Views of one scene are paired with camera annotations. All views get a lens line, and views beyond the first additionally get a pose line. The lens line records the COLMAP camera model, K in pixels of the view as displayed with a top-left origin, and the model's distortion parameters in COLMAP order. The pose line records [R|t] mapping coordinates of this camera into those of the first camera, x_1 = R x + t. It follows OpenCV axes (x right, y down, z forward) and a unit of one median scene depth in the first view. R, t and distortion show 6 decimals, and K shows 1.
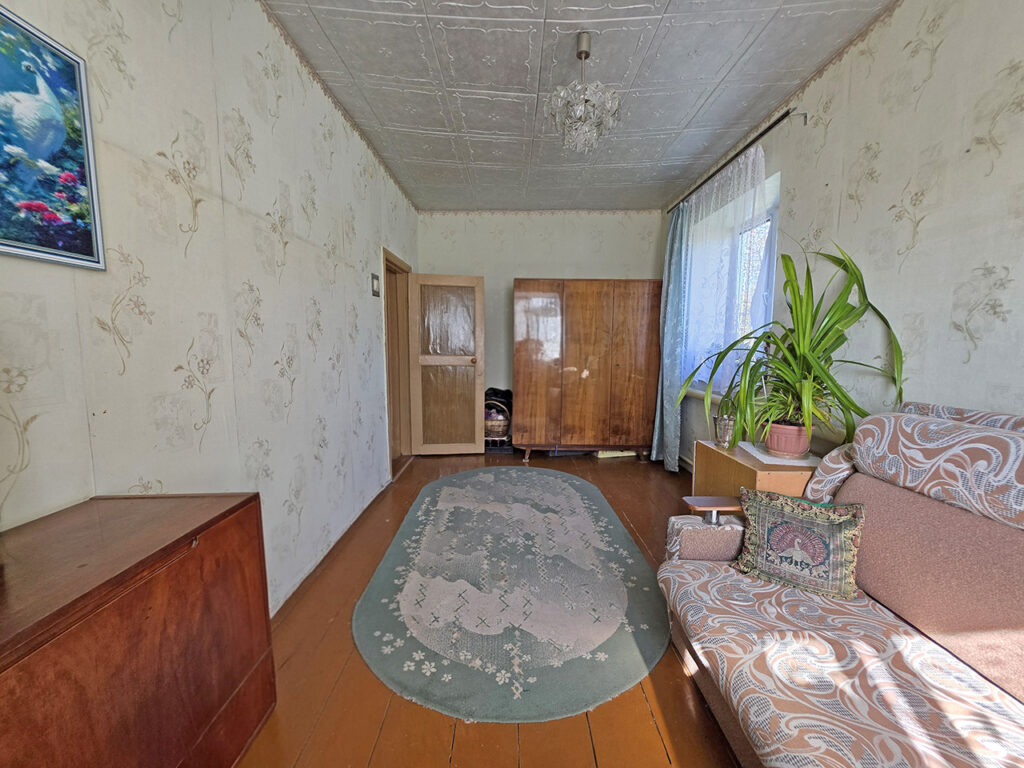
lens RADIAL K [[410.1, 0, 518.2], [0, 410.1, 386.2], [0, 0, 1]] dist [0.006077, -0.000512]
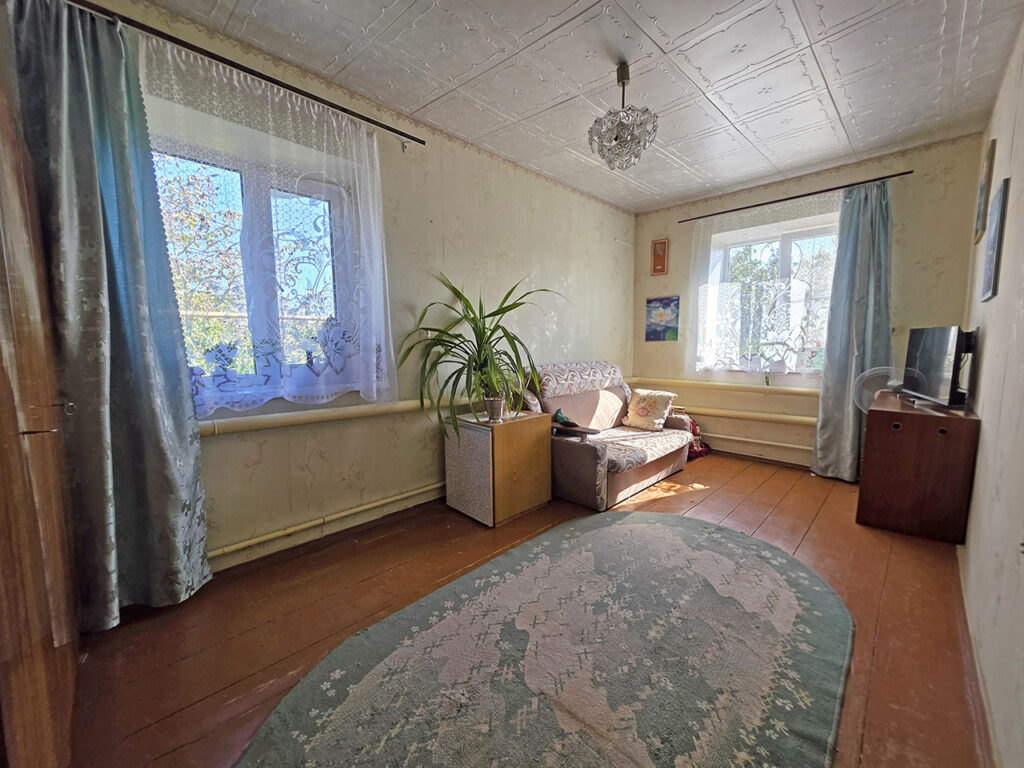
lens RADIAL K [[410.1, 0, 514.9], [0, 410.1, 383.2], [0, 0, 1]] dist [0.006077, -0.000512]
pose [[-0.703489, -0.067912, 0.707454, -0.396294], [0.076996, 0.982282, 0.170859, -0.170503], [-0.706523, 0.174669, -0.685796, 1.721295]]
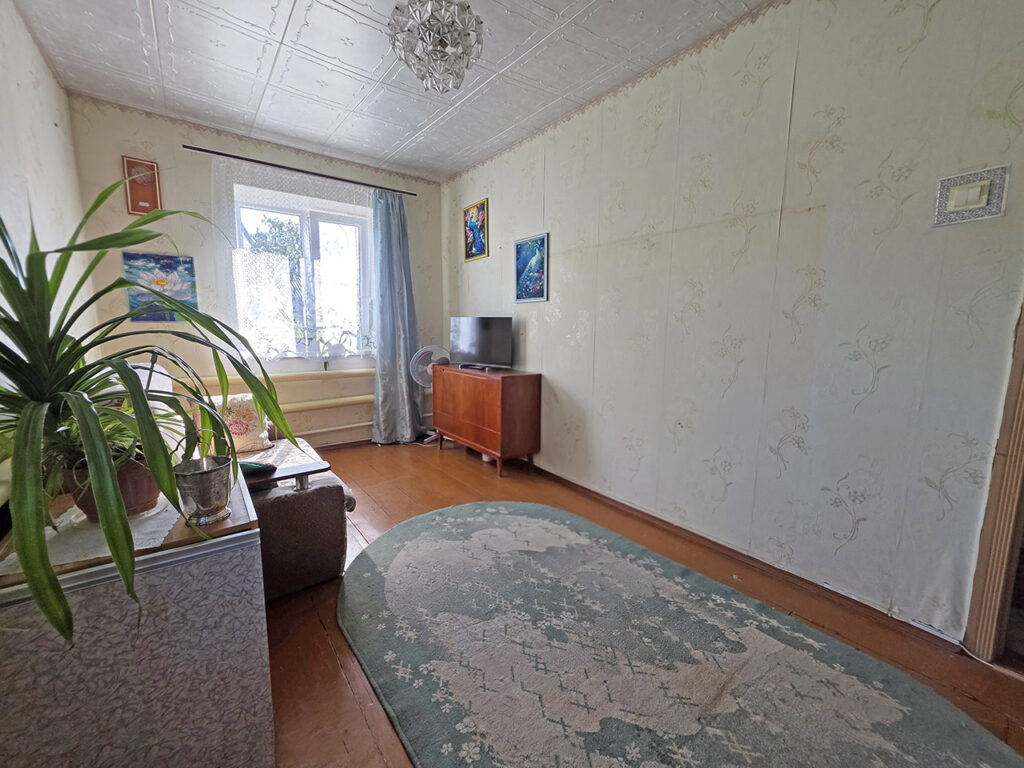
lens RADIAL K [[410.1, 0, 513.9], [0, 410.1, 384.4], [0, 0, 1]] dist [0.006077, -0.000512]
pose [[-0.799235, 0.077923, -0.595946, 0.472706], [-0.072438, 0.971842, 0.224222, -0.157601], [0.596638, 0.222375, -0.771085, 1.532911]]
